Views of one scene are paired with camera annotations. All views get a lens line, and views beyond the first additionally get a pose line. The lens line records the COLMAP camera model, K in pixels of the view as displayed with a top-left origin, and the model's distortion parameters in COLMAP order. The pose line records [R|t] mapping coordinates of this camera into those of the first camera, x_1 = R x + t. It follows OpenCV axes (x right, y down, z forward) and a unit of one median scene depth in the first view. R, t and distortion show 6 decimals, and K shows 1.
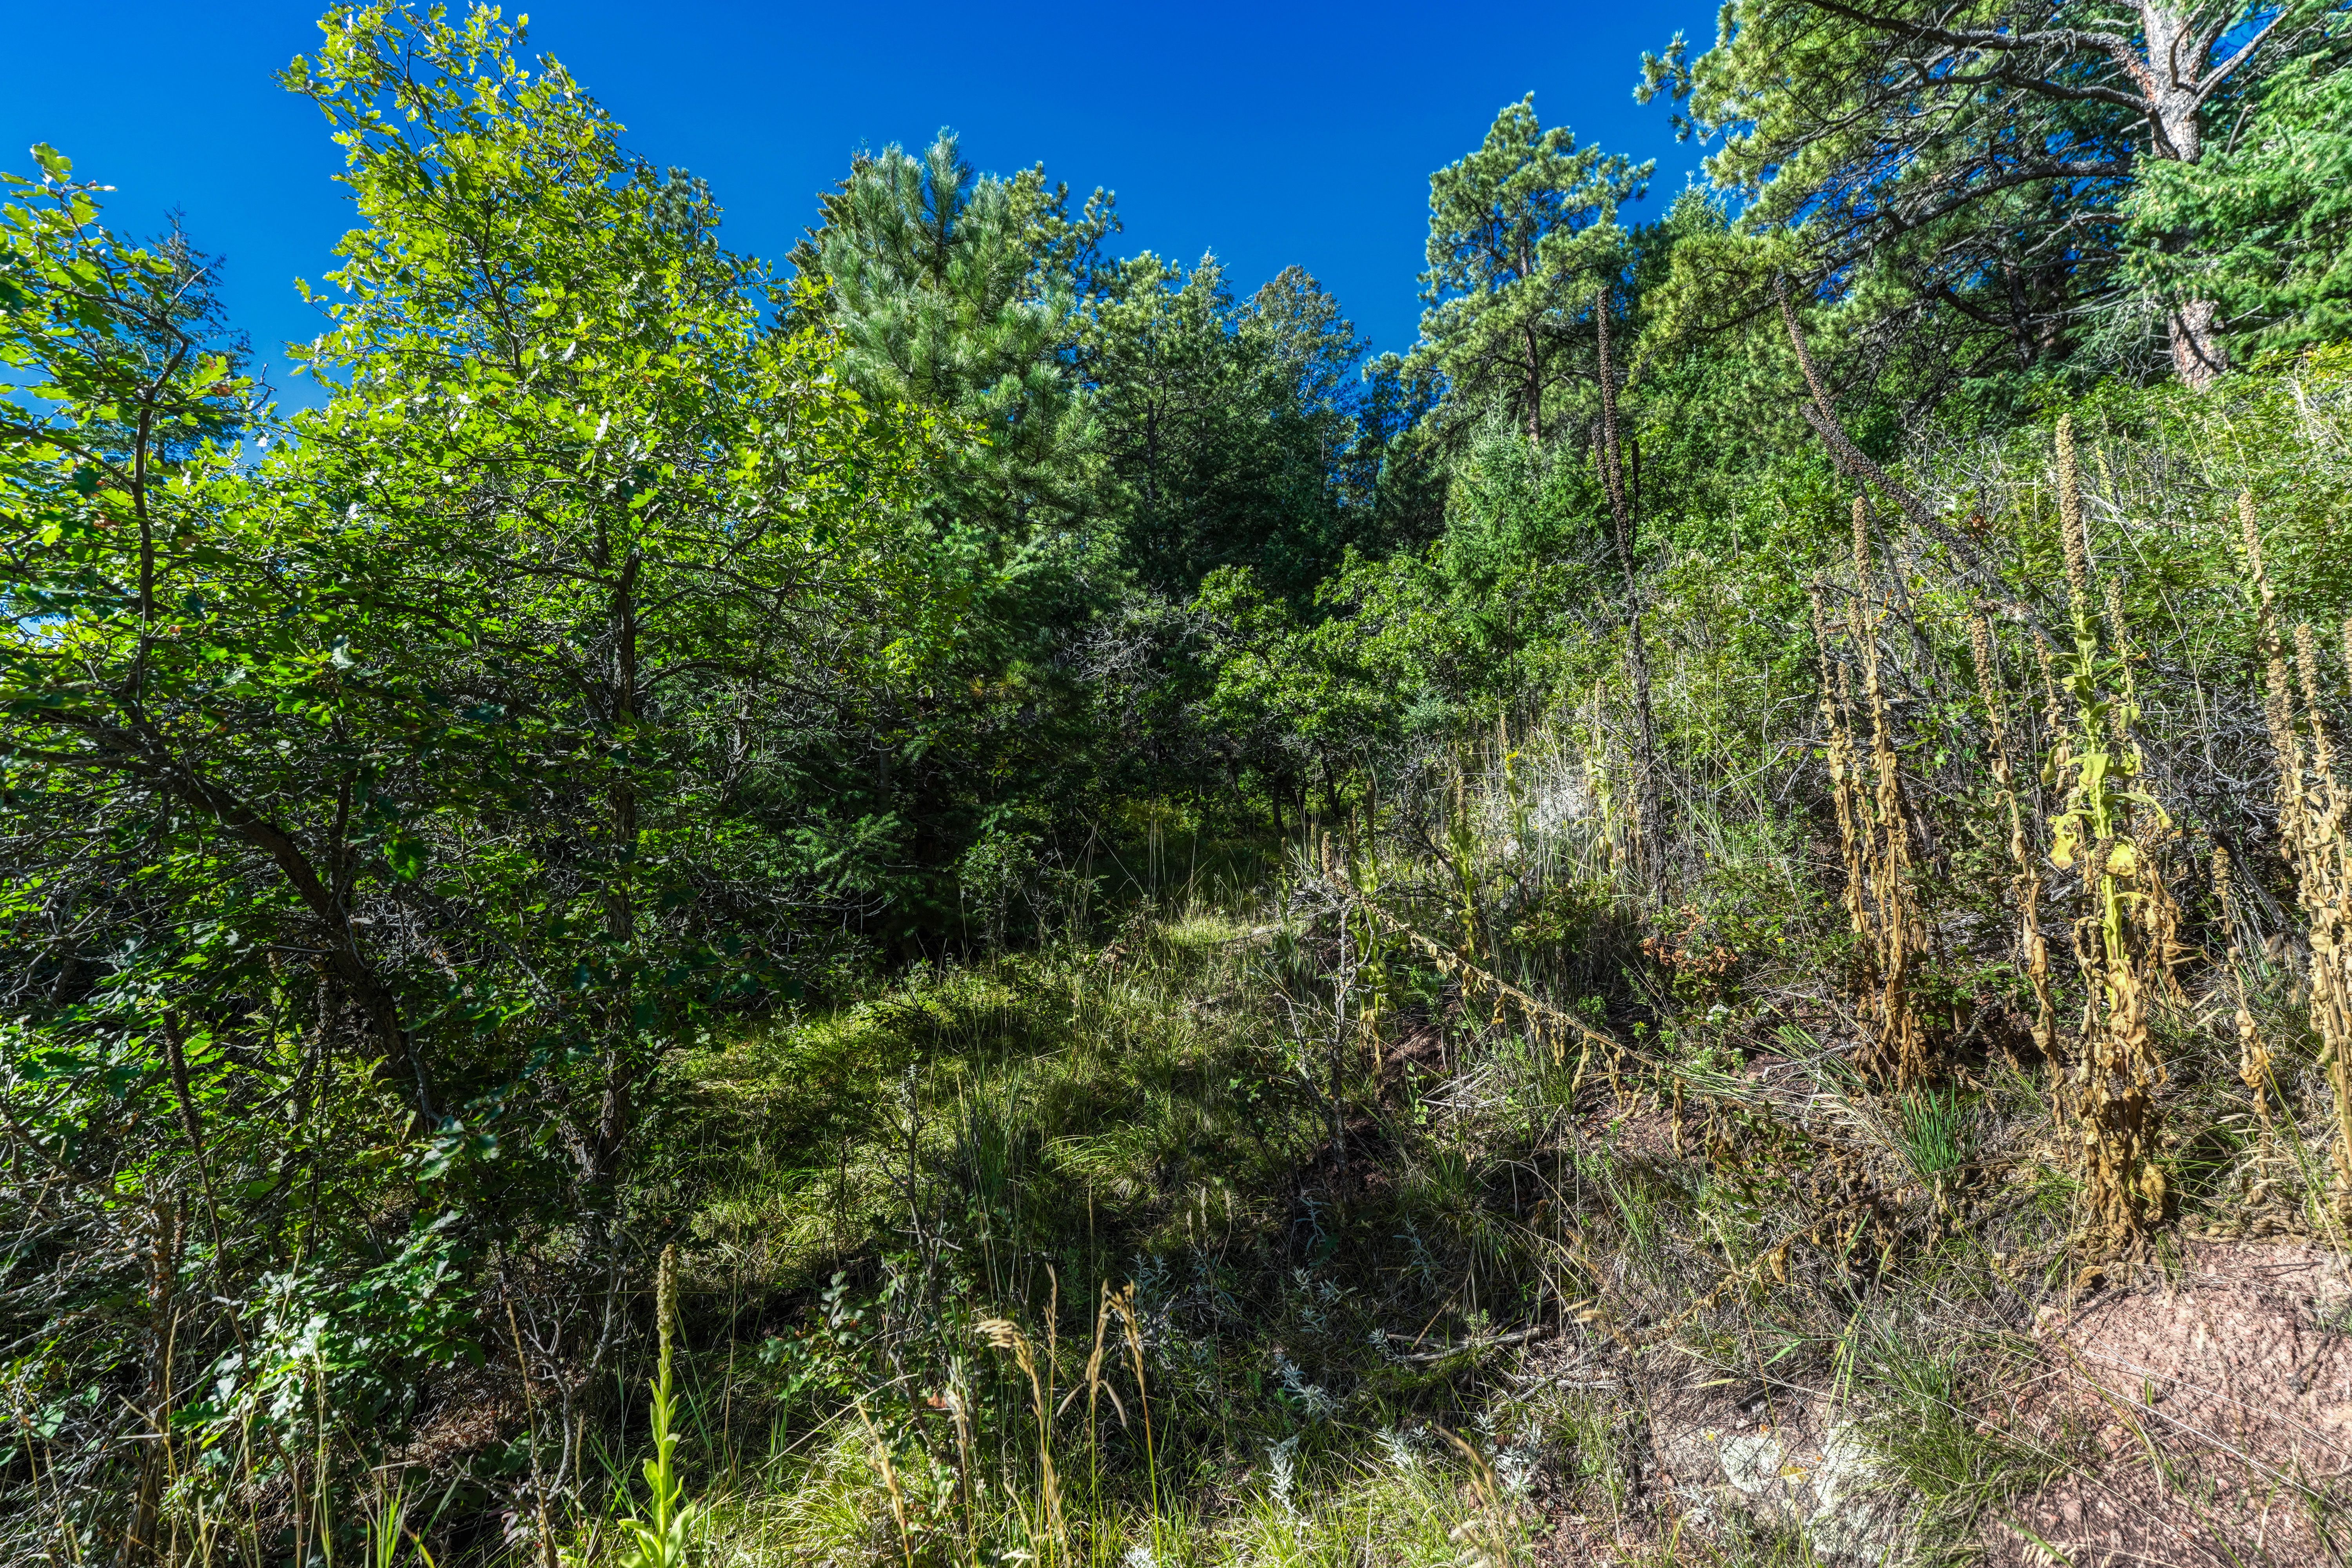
lens RADIAL K [[927.4, 0, 1176.0], [0, 927.4, 784.0], [0, 0, 1]] dist [0.002918, 0.000283]
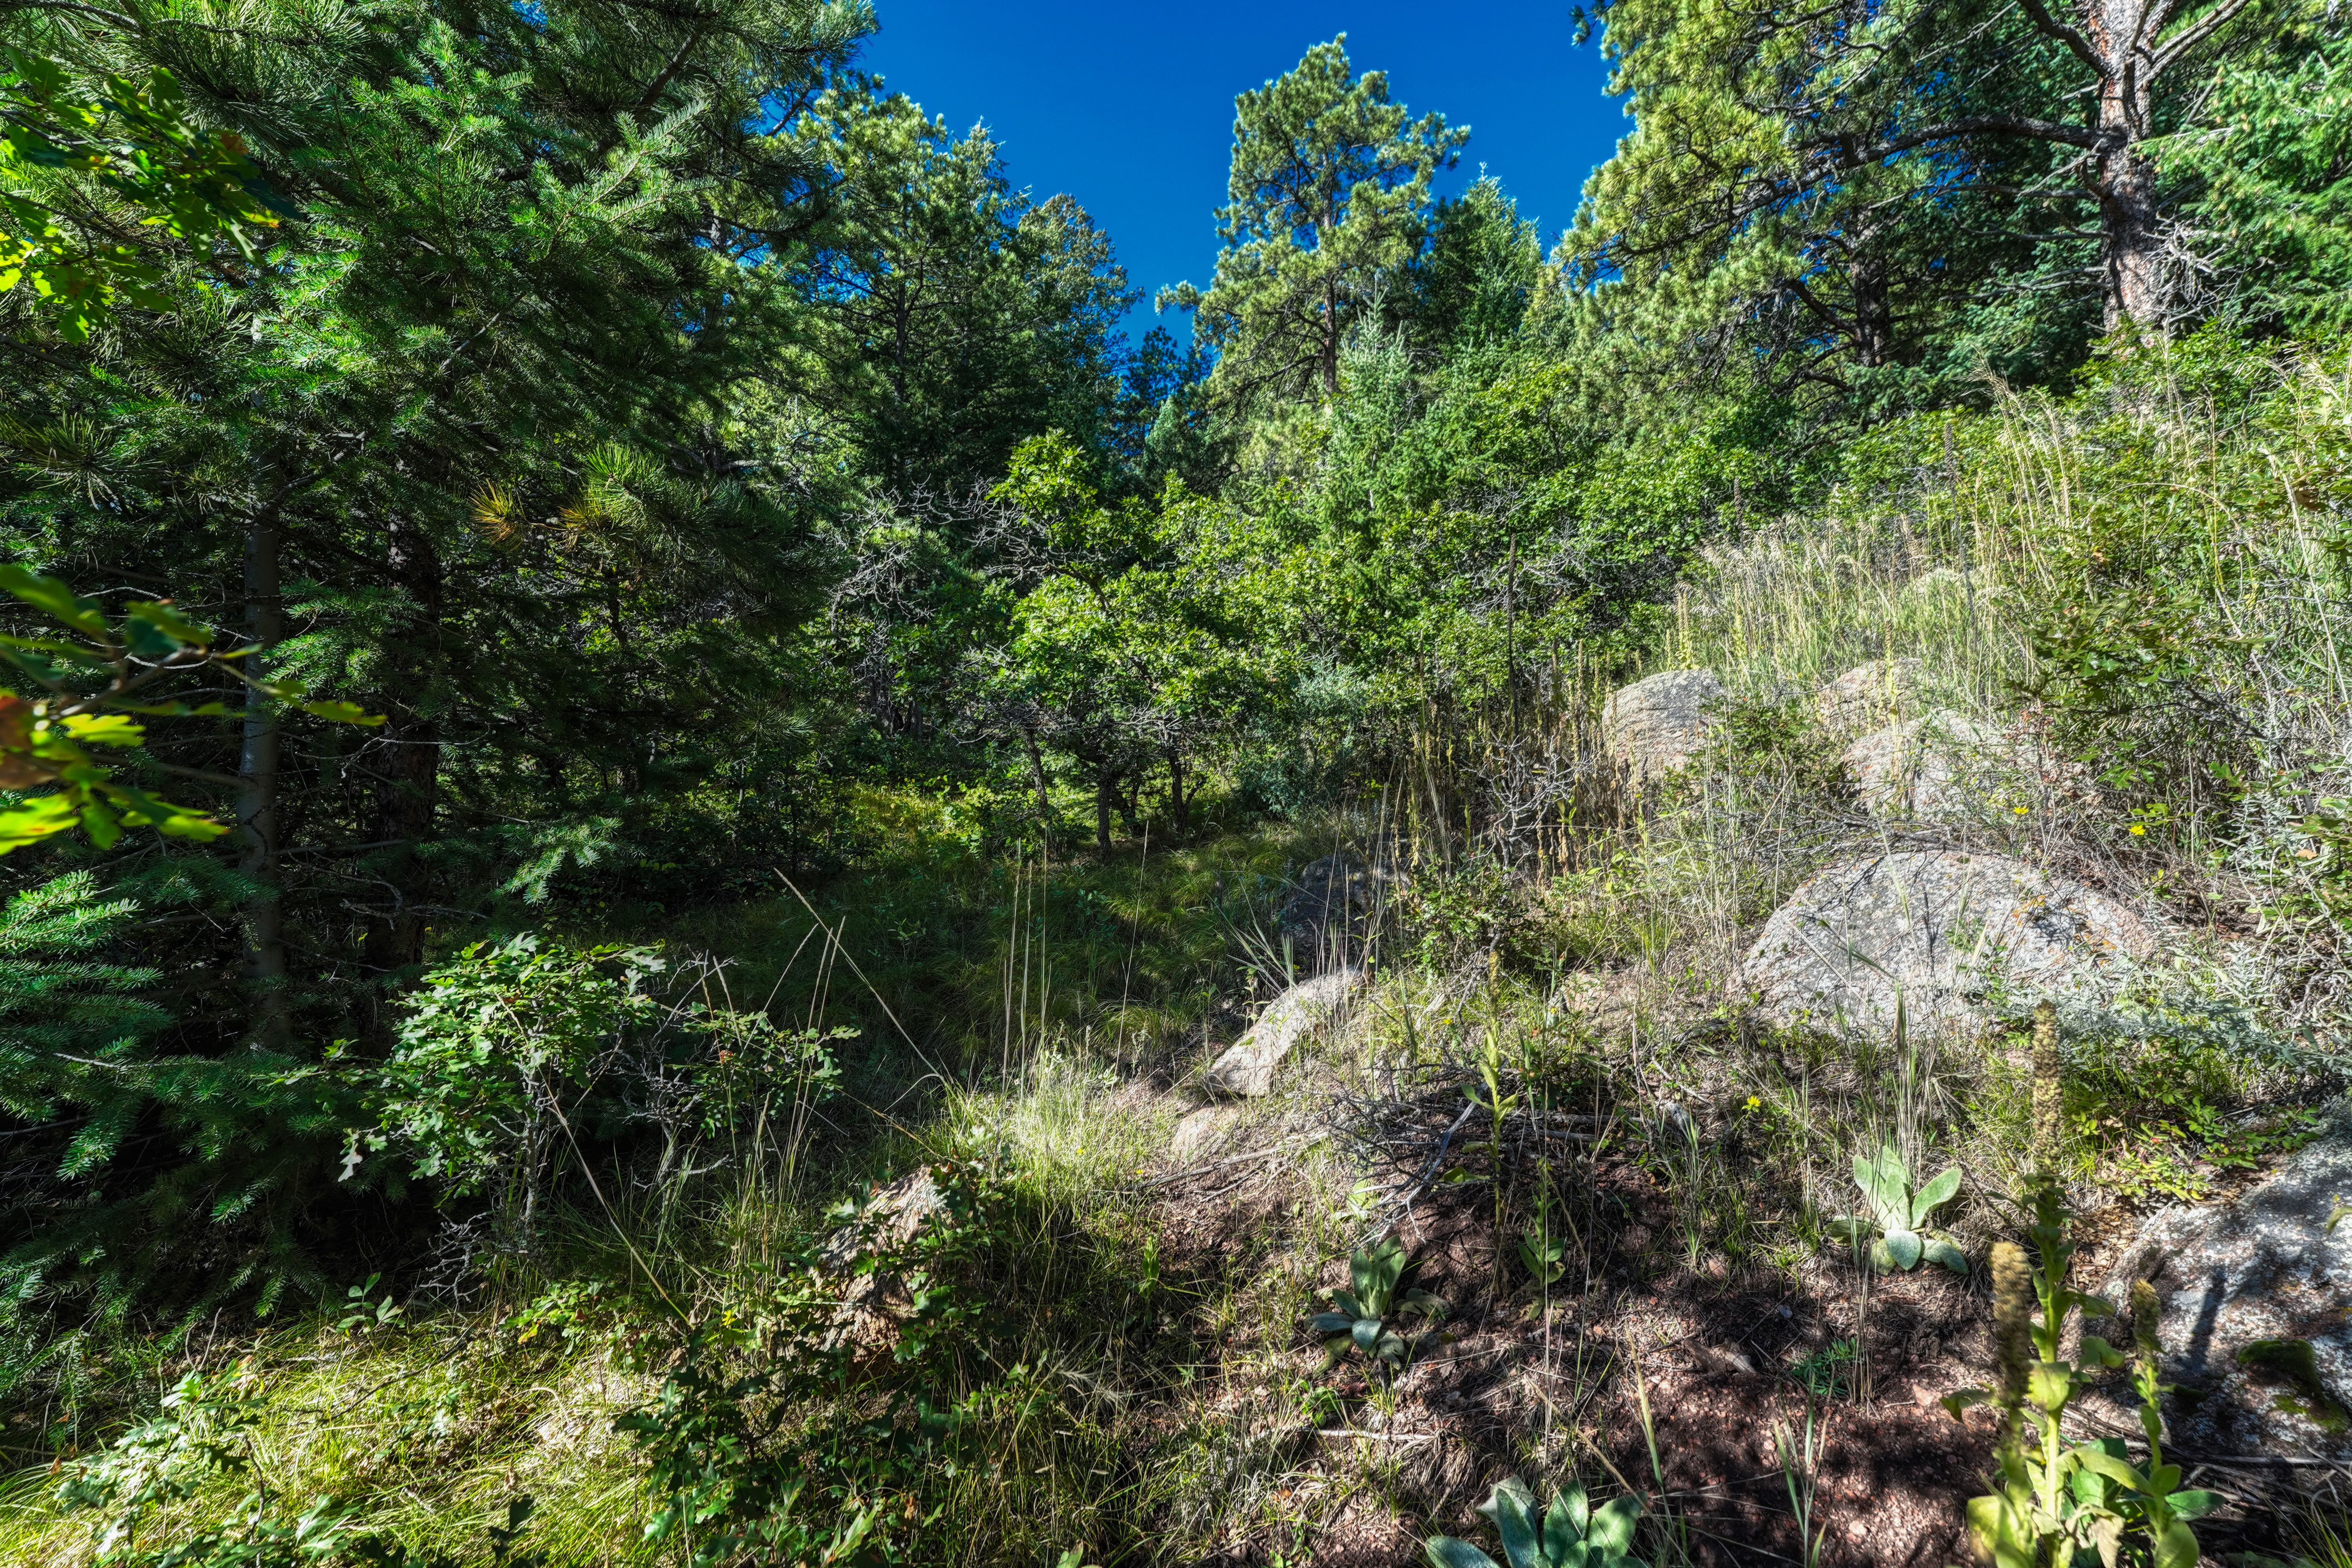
lens RADIAL K [[927.4, 0, 1176.0], [0, 927.4, 784.0], [0, 0, 1]] dist [0.002918, 0.000283]
pose [[0.955902, 0.041336, 0.290761, -0.016760], [-0.047963, 0.998726, 0.015700, -0.004988], [-0.289741, -0.028953, 0.956667, 0.156660]]
